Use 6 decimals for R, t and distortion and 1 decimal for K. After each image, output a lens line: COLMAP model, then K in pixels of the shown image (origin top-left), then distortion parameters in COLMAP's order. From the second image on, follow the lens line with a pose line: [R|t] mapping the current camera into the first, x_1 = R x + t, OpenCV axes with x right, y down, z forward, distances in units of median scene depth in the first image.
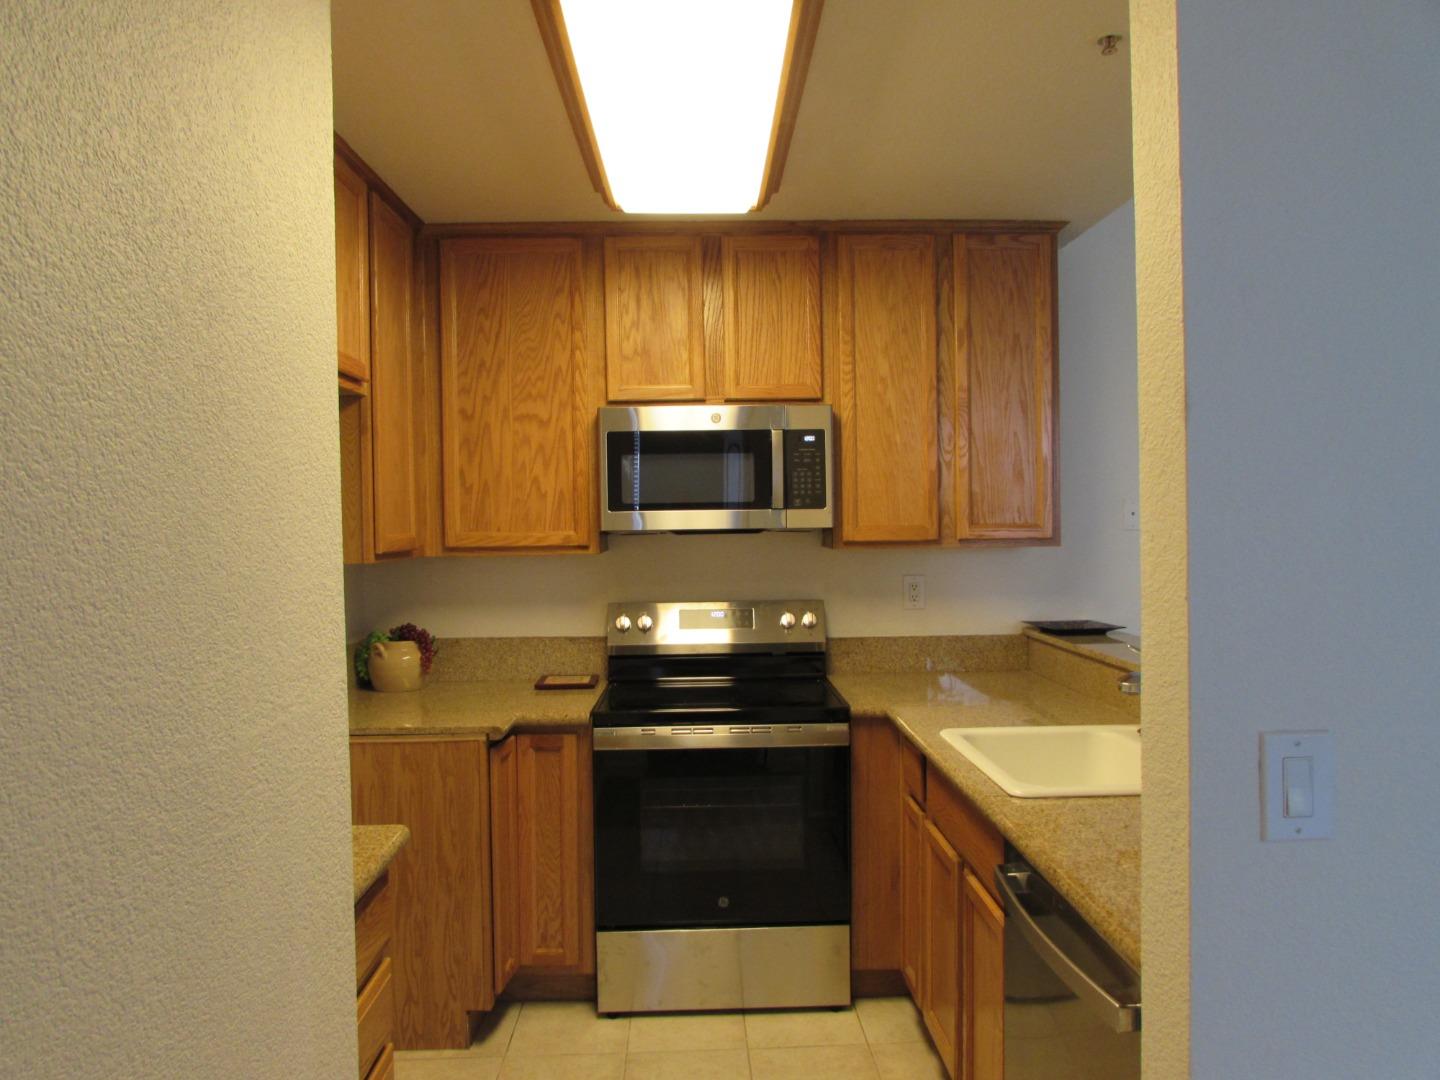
lens RADIAL K [[1056.5, 0, 720.0], [0, 1056.5, 540.0], [0, 0, 1]] dist [-0.021470, 0.000773]
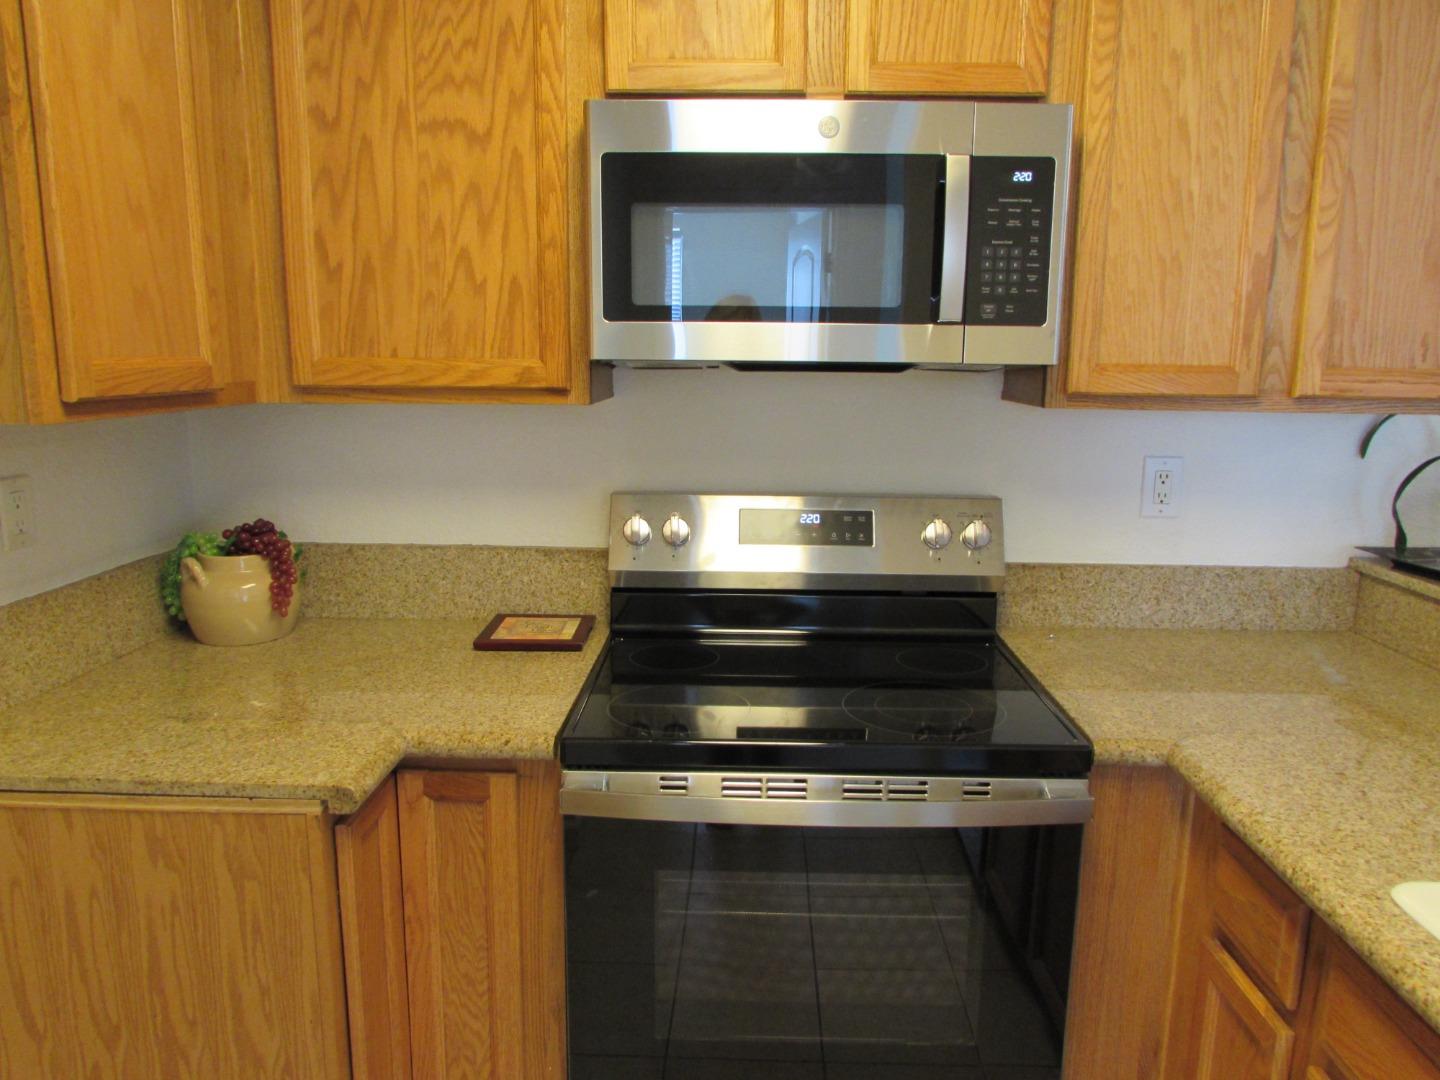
lens RADIAL K [[1014.2, 0, 720.0], [0, 1014.2, 540.0], [0, 0, 1]] dist [-0.034770, 0.000793]
pose [[0.998717, 0.031102, -0.039965, -0.028479], [-0.024191, 0.986320, 0.163056, -0.004231], [0.044490, -0.161880, 0.985807, 0.507030]]
